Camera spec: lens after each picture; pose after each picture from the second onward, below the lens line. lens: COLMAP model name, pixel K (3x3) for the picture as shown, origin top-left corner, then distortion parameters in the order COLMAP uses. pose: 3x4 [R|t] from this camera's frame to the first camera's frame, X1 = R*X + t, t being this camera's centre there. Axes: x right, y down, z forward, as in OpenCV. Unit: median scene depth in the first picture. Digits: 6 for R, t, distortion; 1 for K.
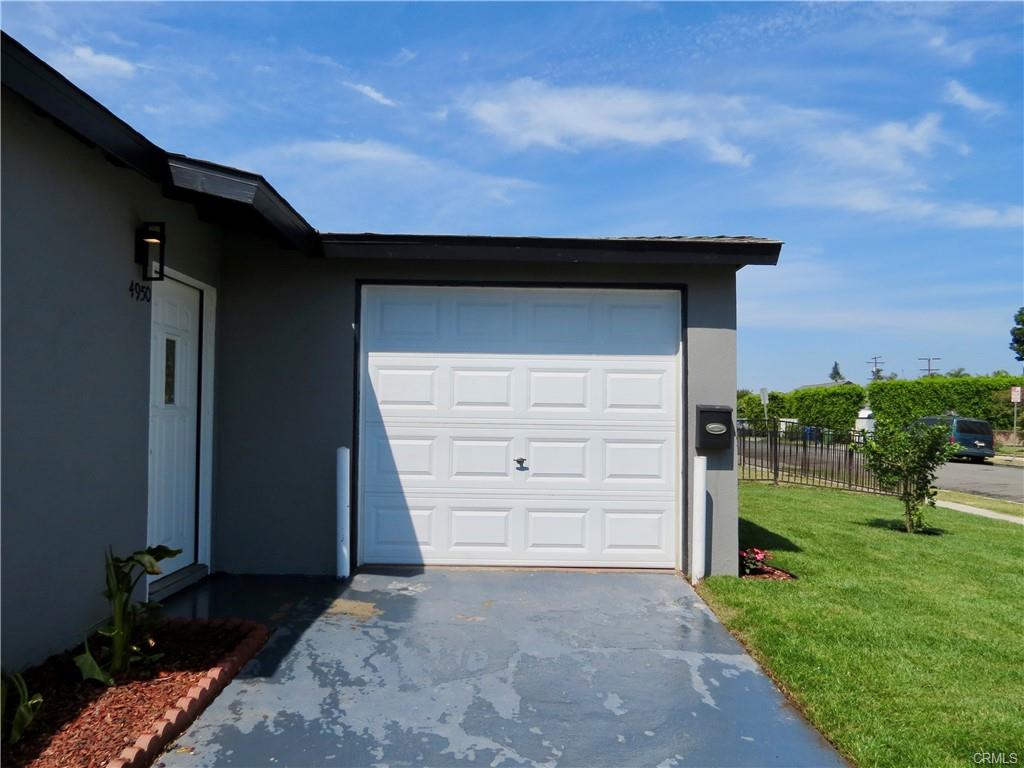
lens RADIAL K [[726.4, 0, 508.8], [0, 726.4, 382.5], [0, 0, 1]] dist [-0.038469, 0.022482]
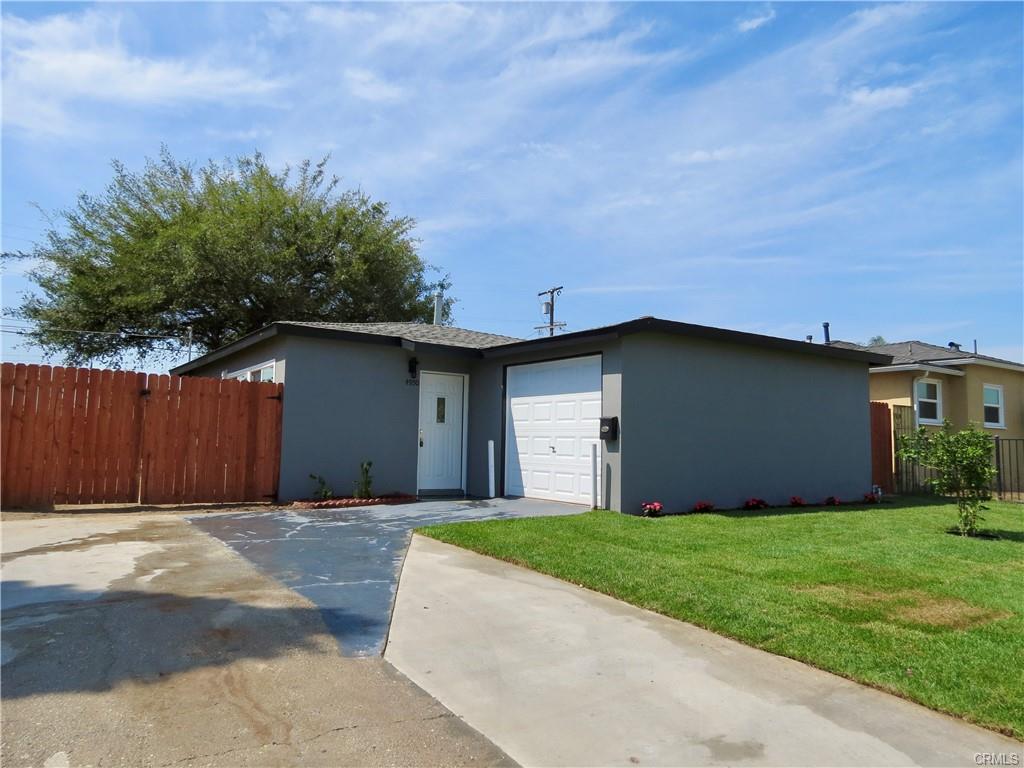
lens RADIAL K [[726.4, 0, 508.8], [0, 726.4, 382.5], [0, 0, 1]] dist [-0.038469, 0.022482]
pose [[0.558588, -0.072478, -0.826273, 1.688415], [0.021208, 0.997097, -0.073125, 0.075615], [0.829174, 0.023323, 0.558503, -0.231872]]
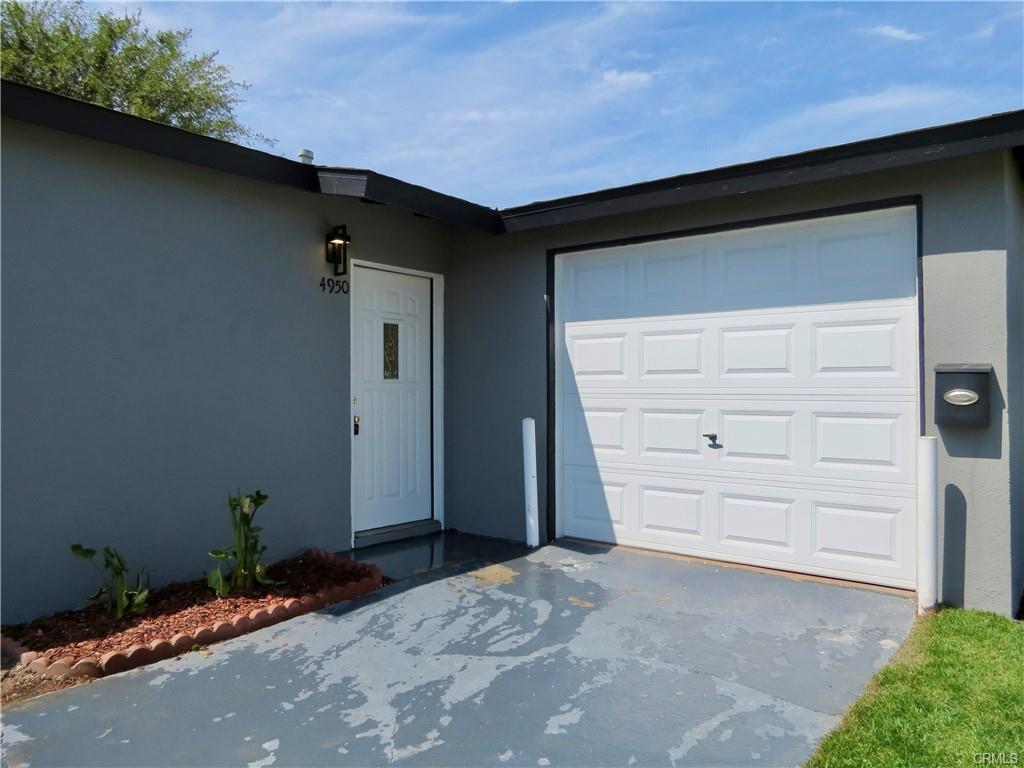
lens RADIAL K [[727.4, 0, 512.0], [0, 727.4, 384.0], [0, 0, 1]] dist [-0.019156, -0.000441]
pose [[0.772570, -0.018368, -0.634663, 0.395324], [0.037141, 0.999177, 0.016293, 0.023865], [0.633842, -0.036159, 0.772617, 0.200467]]
